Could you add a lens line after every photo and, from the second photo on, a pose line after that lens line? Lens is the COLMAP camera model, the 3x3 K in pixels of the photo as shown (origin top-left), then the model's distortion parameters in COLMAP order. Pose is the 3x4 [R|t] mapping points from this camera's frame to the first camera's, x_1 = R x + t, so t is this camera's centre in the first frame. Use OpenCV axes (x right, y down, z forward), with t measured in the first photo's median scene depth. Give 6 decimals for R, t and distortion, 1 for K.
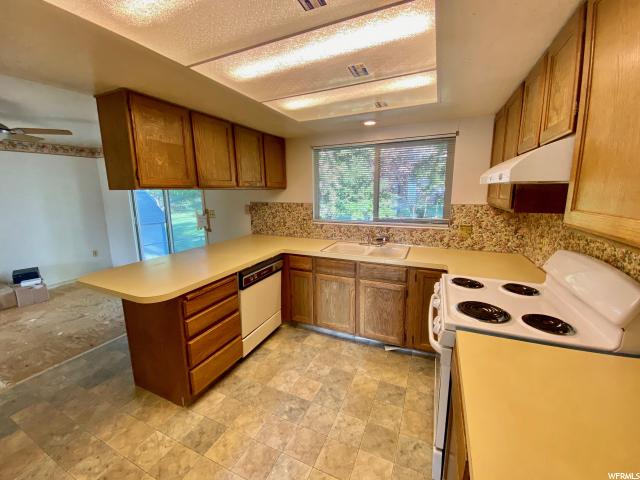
lens RADIAL K [[262.8, 0, 320.0], [0, 262.8, 240.0], [0, 0, 1]] dist [0.025646, -0.020691]
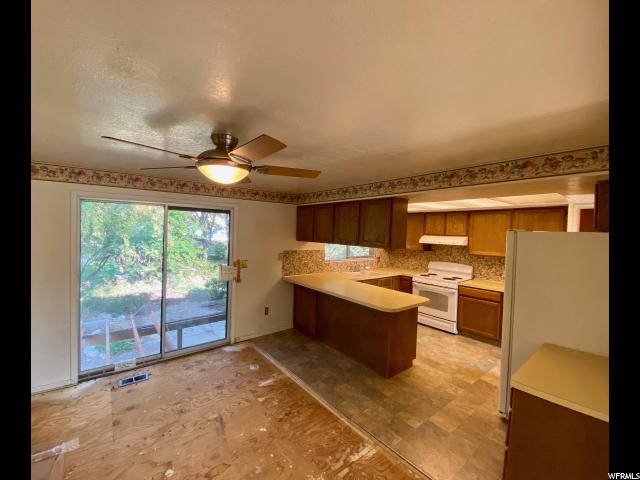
lens RADIAL K [[257.1, 0, 293.8], [0, 257.1, 236.9], [0, 0, 1]] dist [-0.000625, -0.000139]
pose [[0.495328, -0.001958, 0.868704, -1.517880], [0.124235, 0.989878, -0.068607, -0.142472], [-0.859777, 0.141907, 0.490557, 0.437050]]
